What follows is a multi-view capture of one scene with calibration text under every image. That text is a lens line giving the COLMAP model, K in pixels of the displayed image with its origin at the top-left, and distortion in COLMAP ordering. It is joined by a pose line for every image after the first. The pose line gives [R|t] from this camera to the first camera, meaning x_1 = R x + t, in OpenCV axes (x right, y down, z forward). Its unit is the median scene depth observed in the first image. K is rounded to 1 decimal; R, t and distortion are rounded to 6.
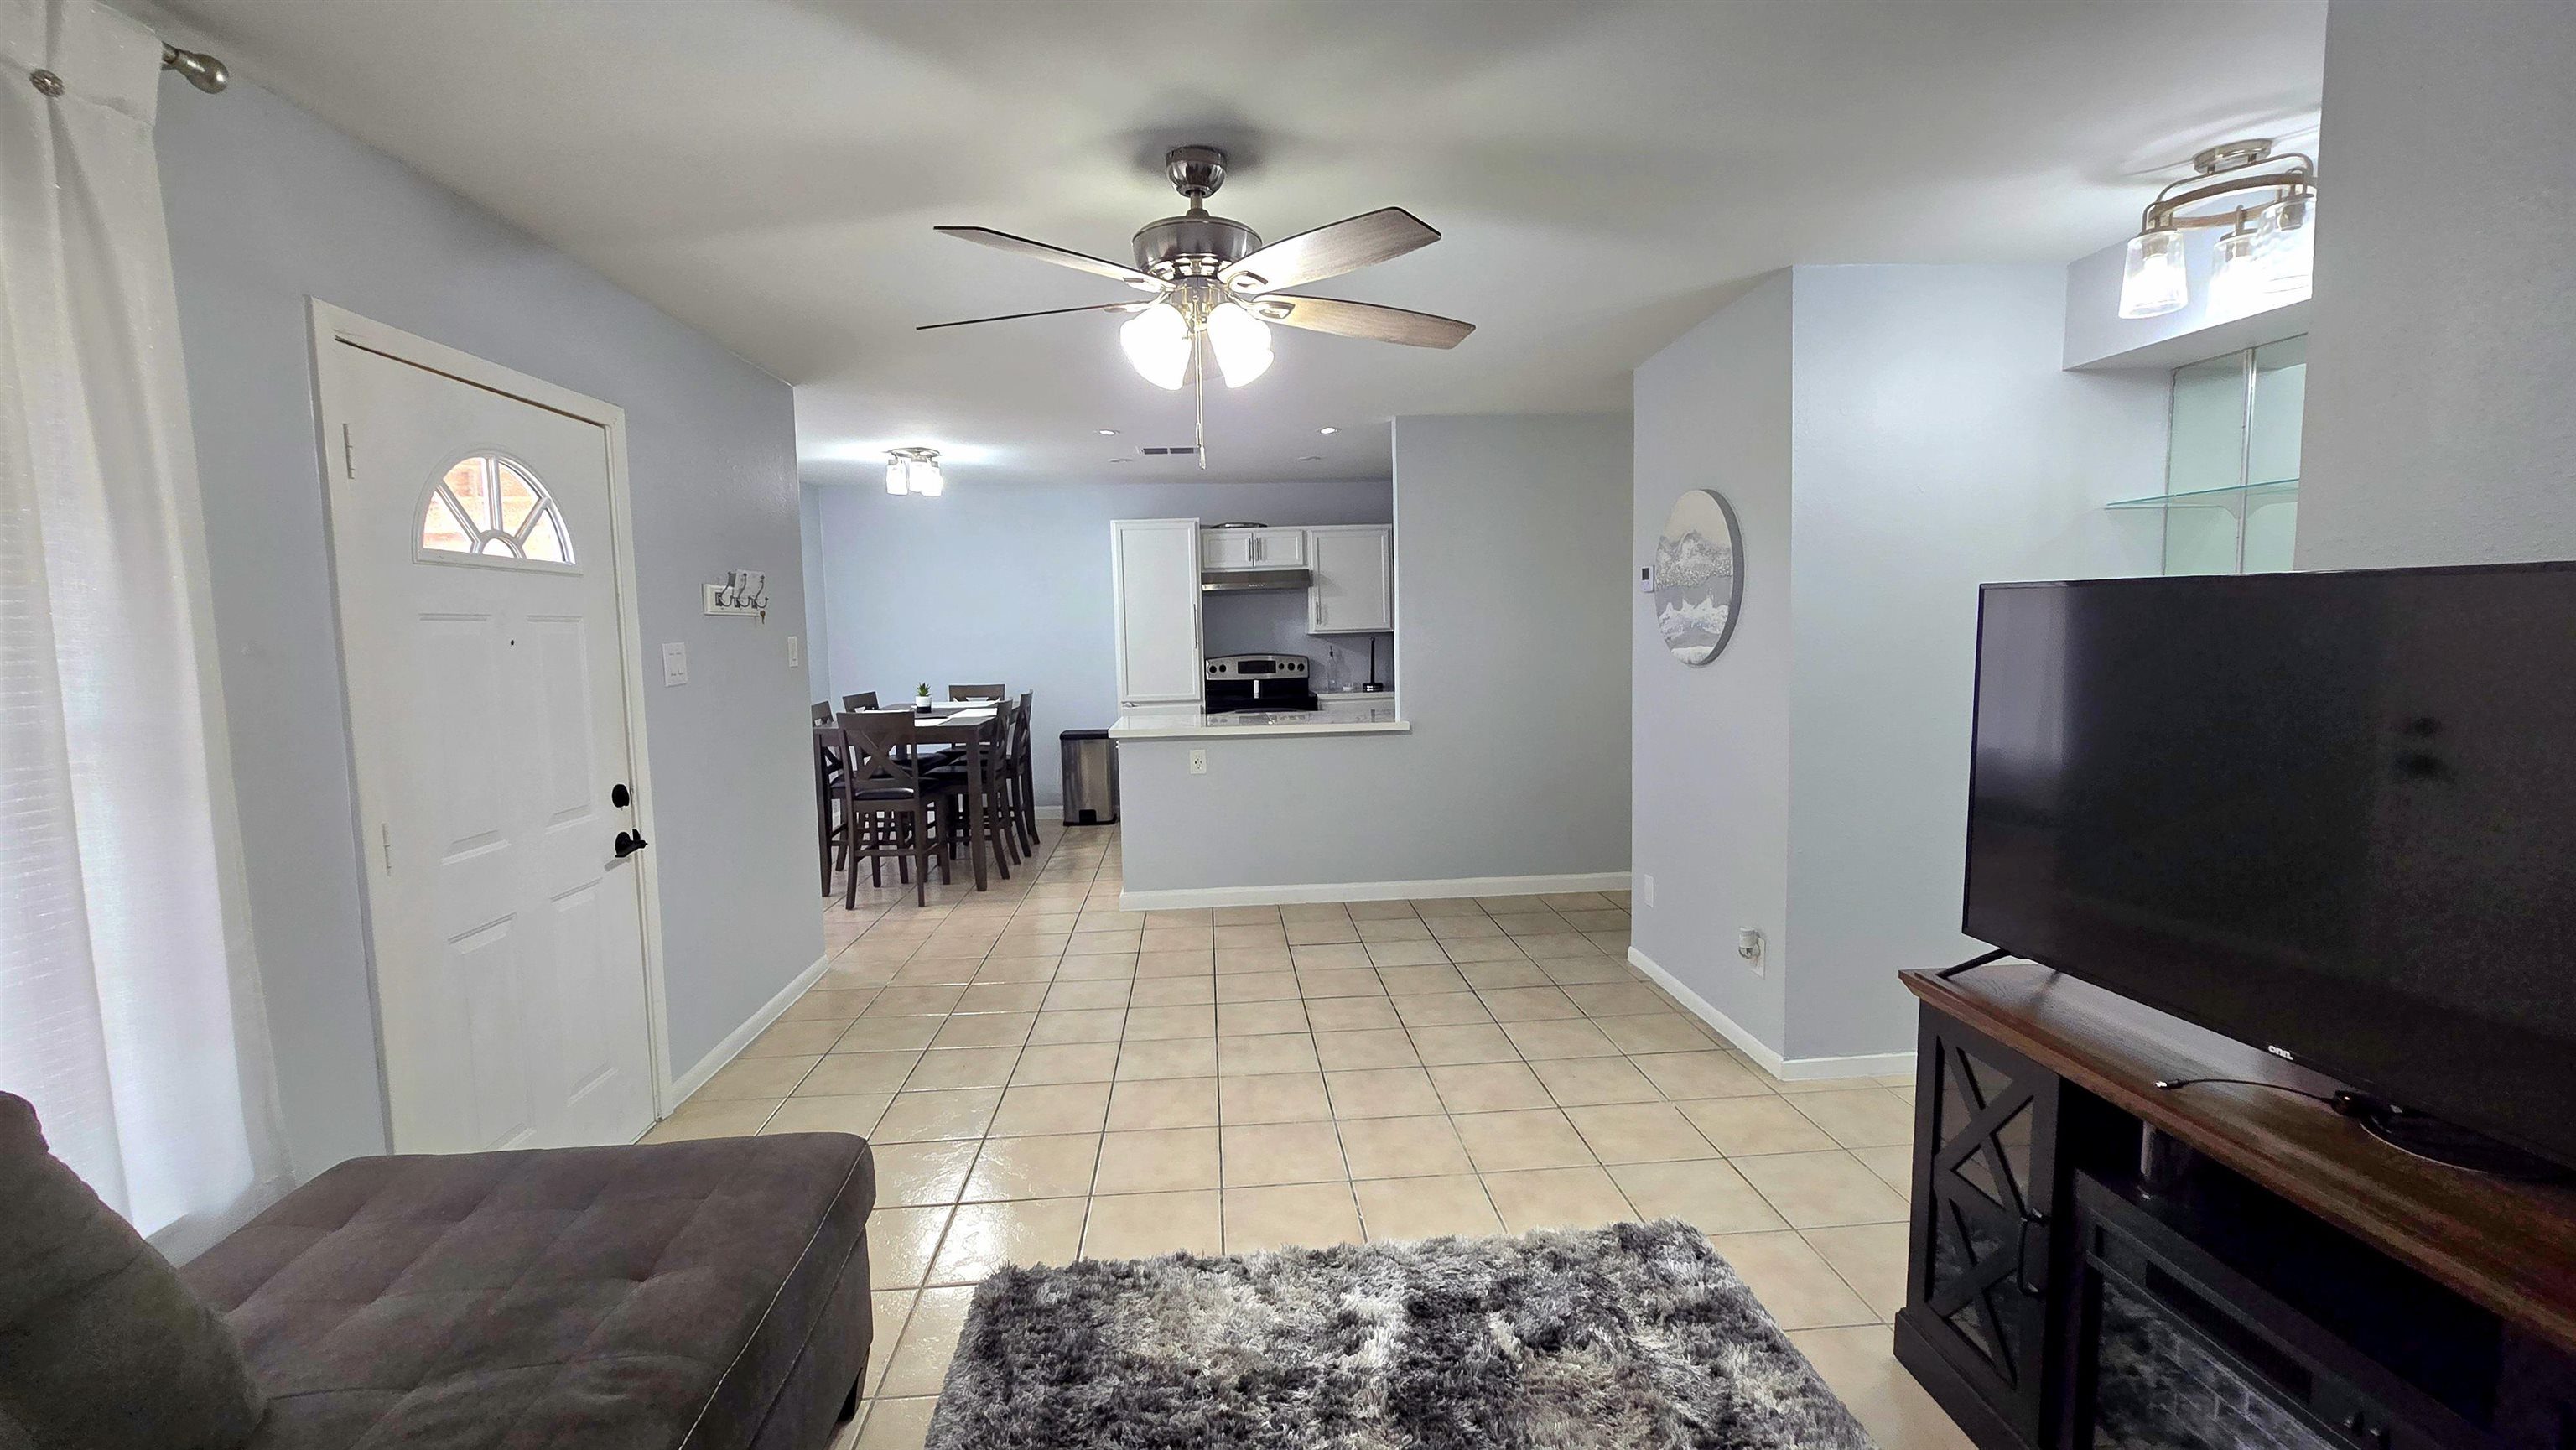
lens RADIAL K [[1089.7, 0, 1275.5], [0, 1089.7, 718.5], [0, 0, 1]] dist [-0.005954, -0.000198]
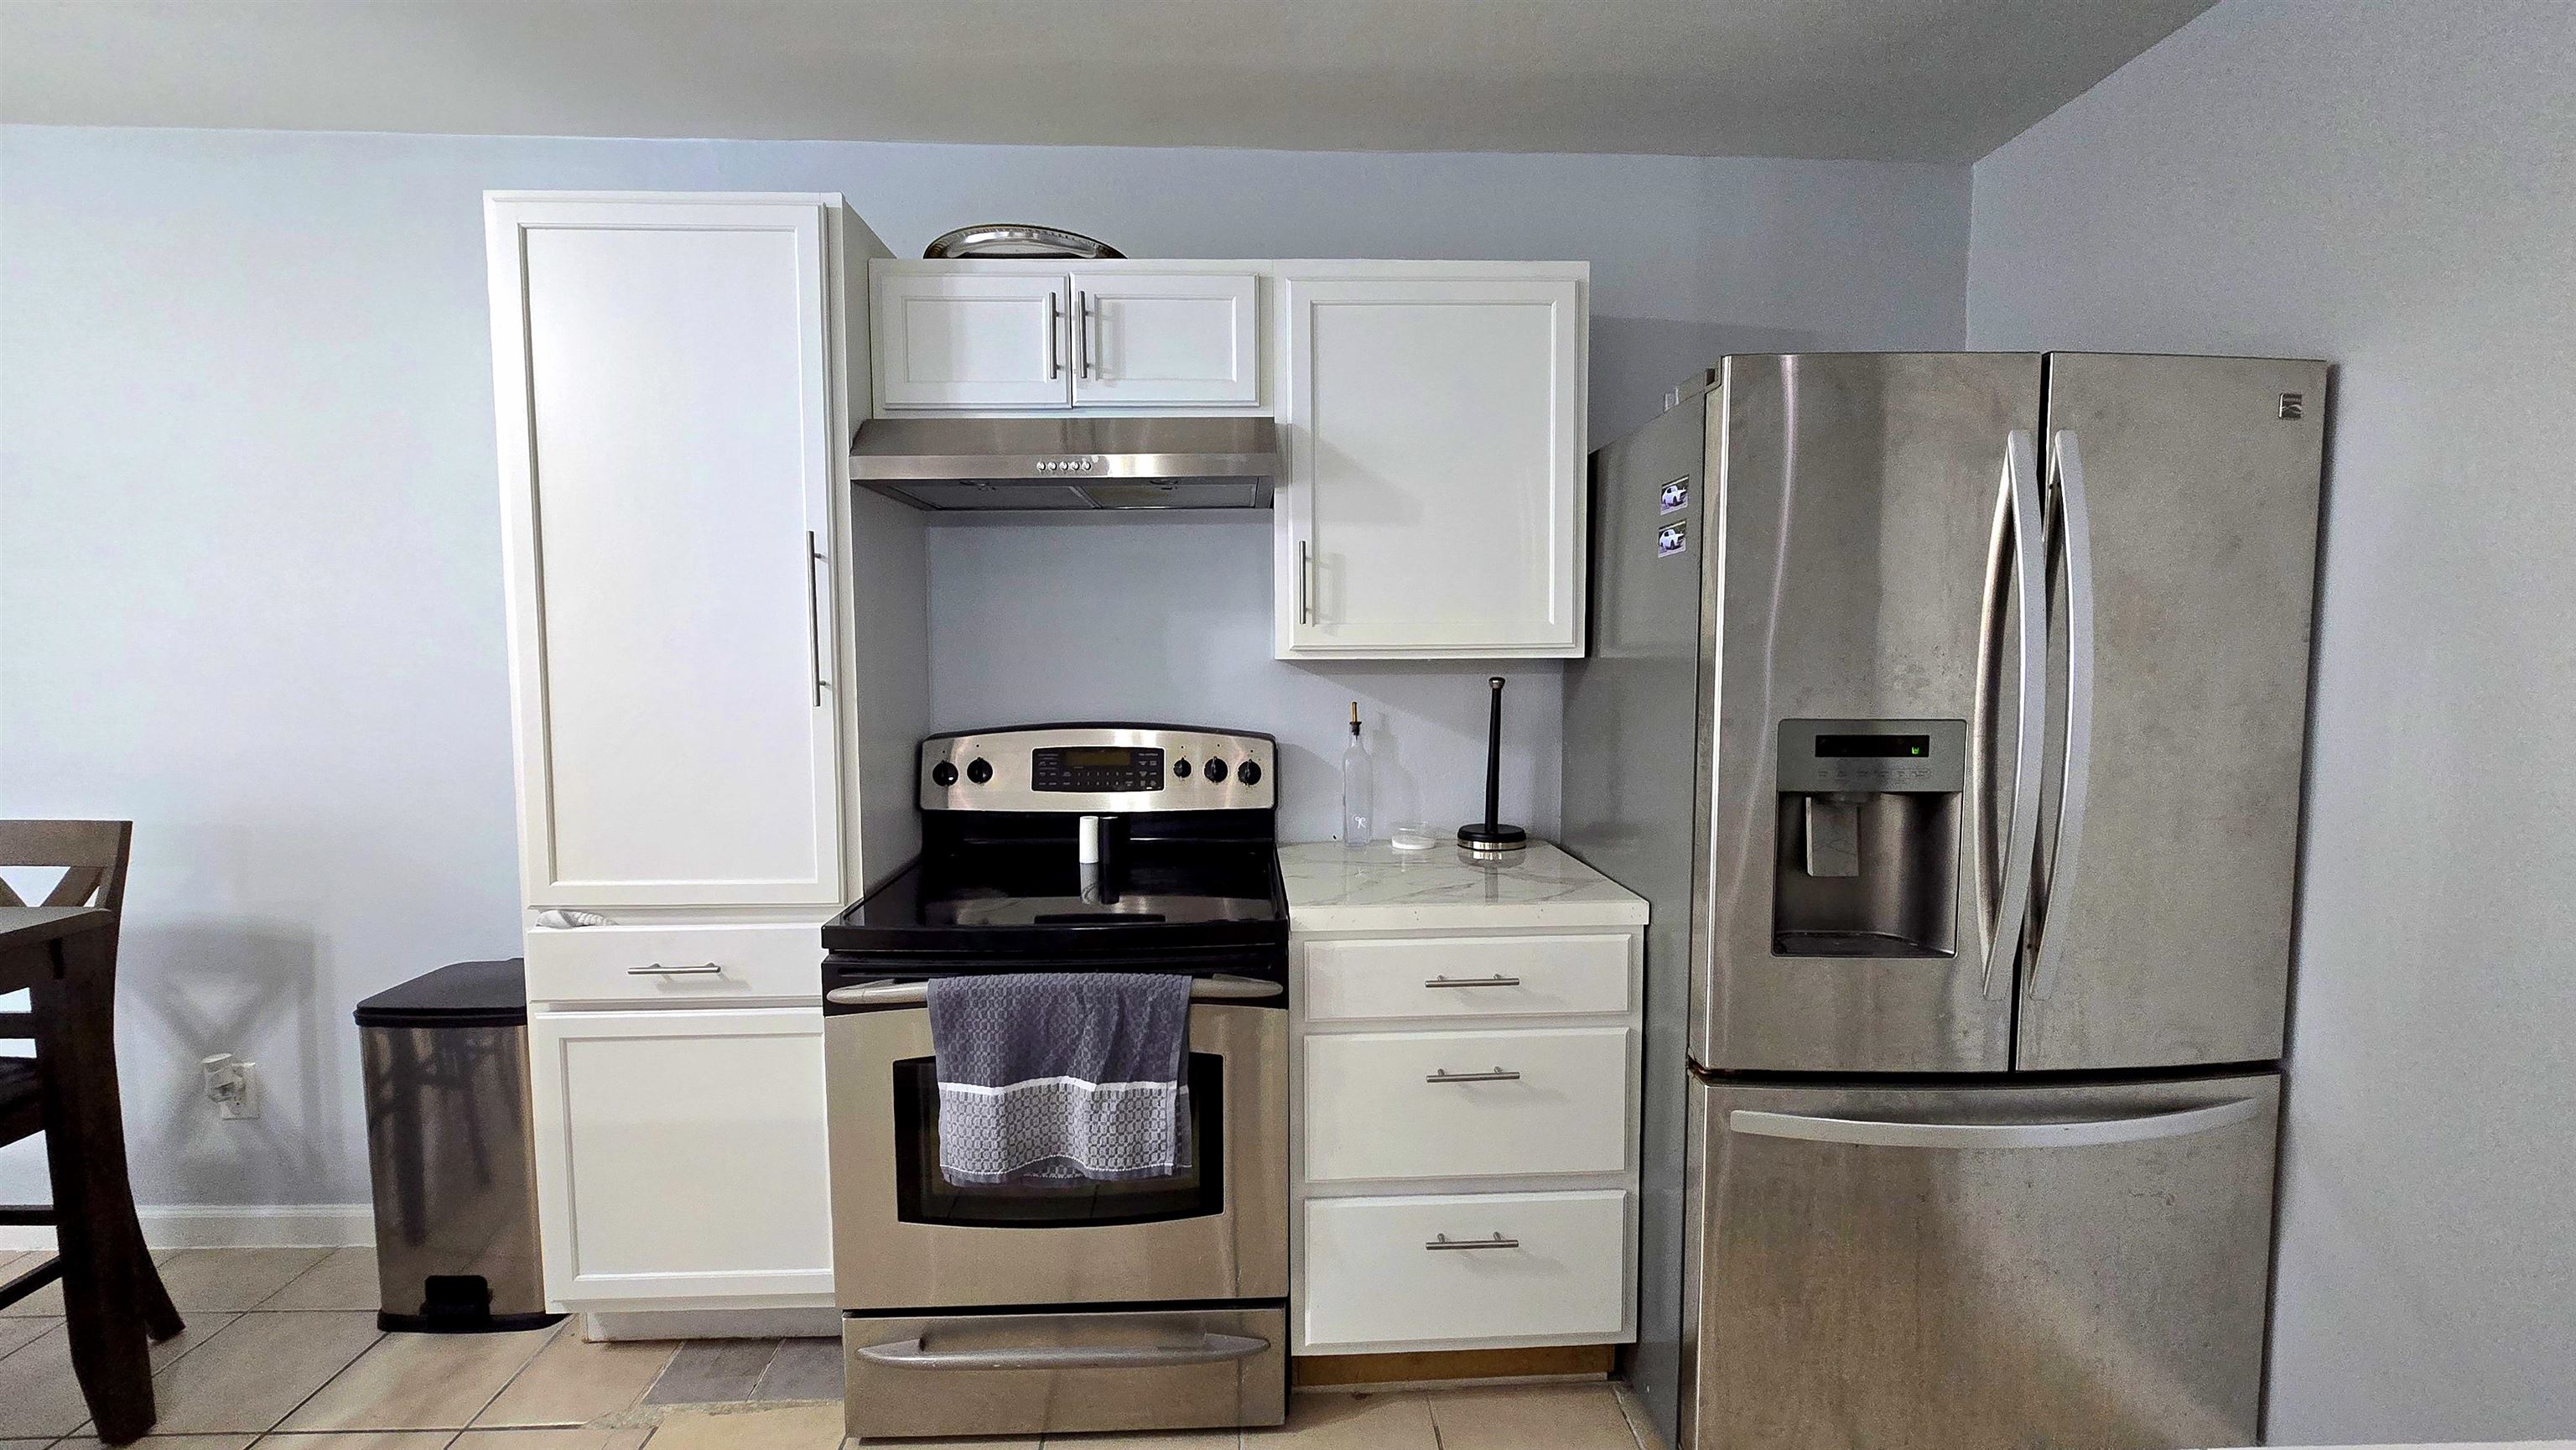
lens RADIAL K [[1046.5, 0, 1282.6], [0, 1046.5, 719.9], [0, 0, 1]] dist [-0.003444, -0.000085]
pose [[0.999384, 0.026186, -0.023358, 0.039057], [-0.026539, 0.999536, -0.014934, -0.058262], [0.022956, 0.015545, 0.999616, 0.732101]]
